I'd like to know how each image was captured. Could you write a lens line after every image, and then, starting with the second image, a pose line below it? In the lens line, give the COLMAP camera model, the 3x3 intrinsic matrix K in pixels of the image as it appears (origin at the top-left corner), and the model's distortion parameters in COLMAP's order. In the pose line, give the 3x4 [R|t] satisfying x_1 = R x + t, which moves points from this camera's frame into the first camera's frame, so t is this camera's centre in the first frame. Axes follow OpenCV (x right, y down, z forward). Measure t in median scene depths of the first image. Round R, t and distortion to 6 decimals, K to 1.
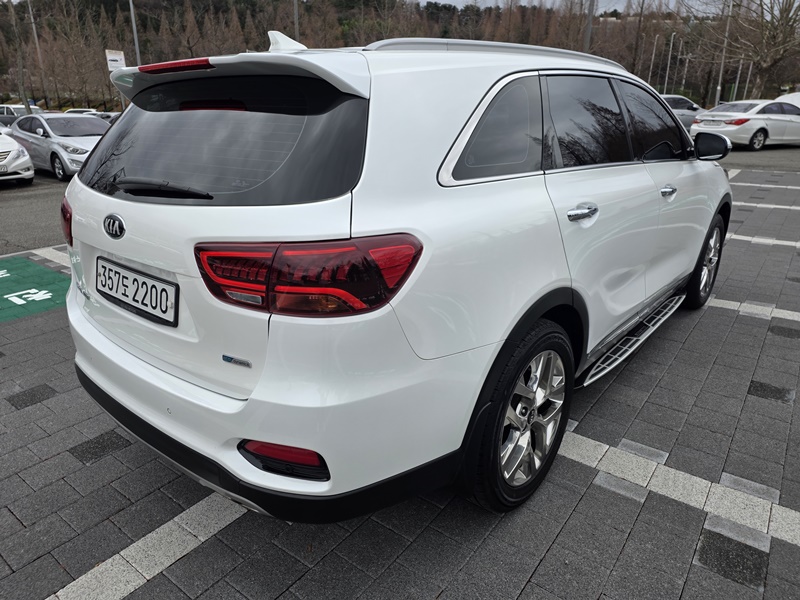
lens RADIAL K [[536.2, 0, 403.2], [0, 536.2, 298.8], [0, 0, 1]] dist [0.017428, -0.001027]
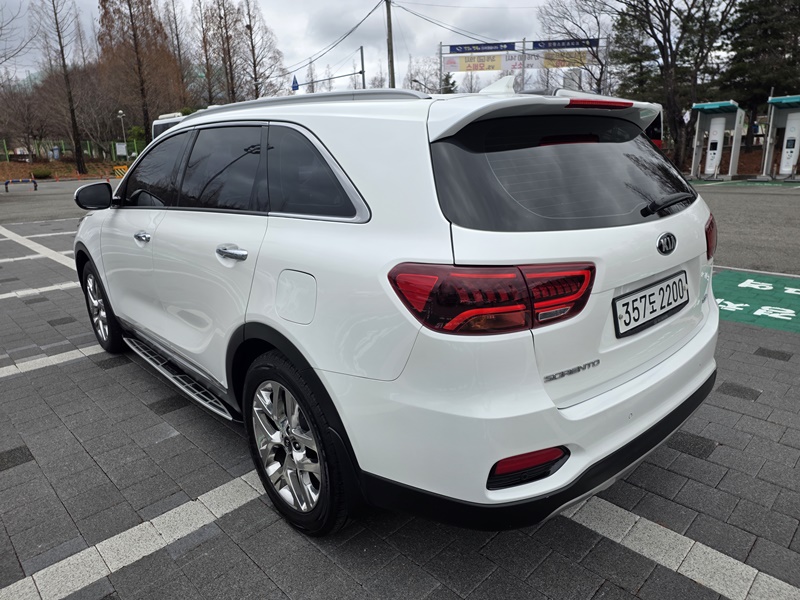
lens RADIAL K [[531.7, 0, 406.0], [0, 531.7, 298.6], [0, 0, 1]] dist [0.038302, -0.021840]
pose [[0.131231, -0.258505, 0.957055, -0.203519], [0.349989, 0.915320, 0.199242, -0.052620], [-0.927516, 0.308812, 0.210592, 0.155505]]
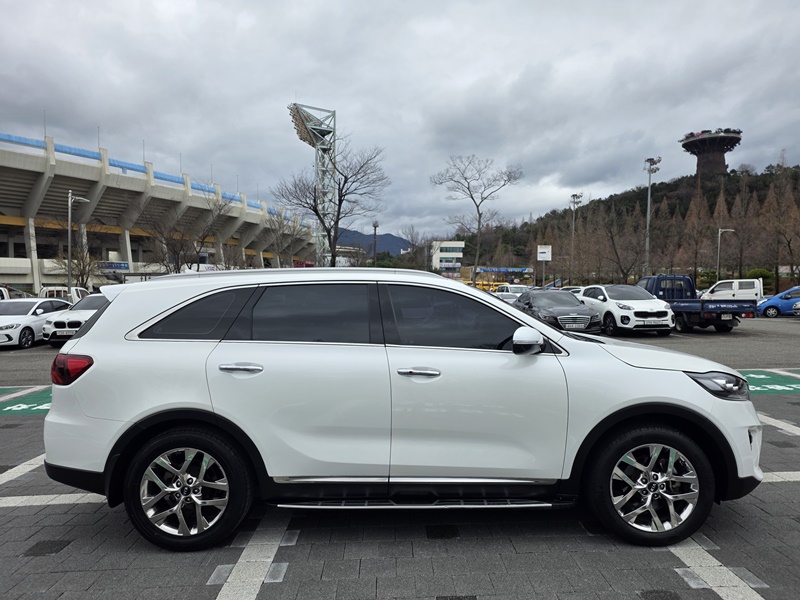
lens RADIAL K [[530.5, 0, 407.6], [0, 530.5, 297.2], [0, 0, 1]] dist [0.040227, -0.021086]
pose [[0.641230, 0.012019, -0.767254, 0.284952], [-0.248287, 0.949340, -0.192634, -0.027953], [0.726070, 0.314022, 0.611729, 0.048078]]
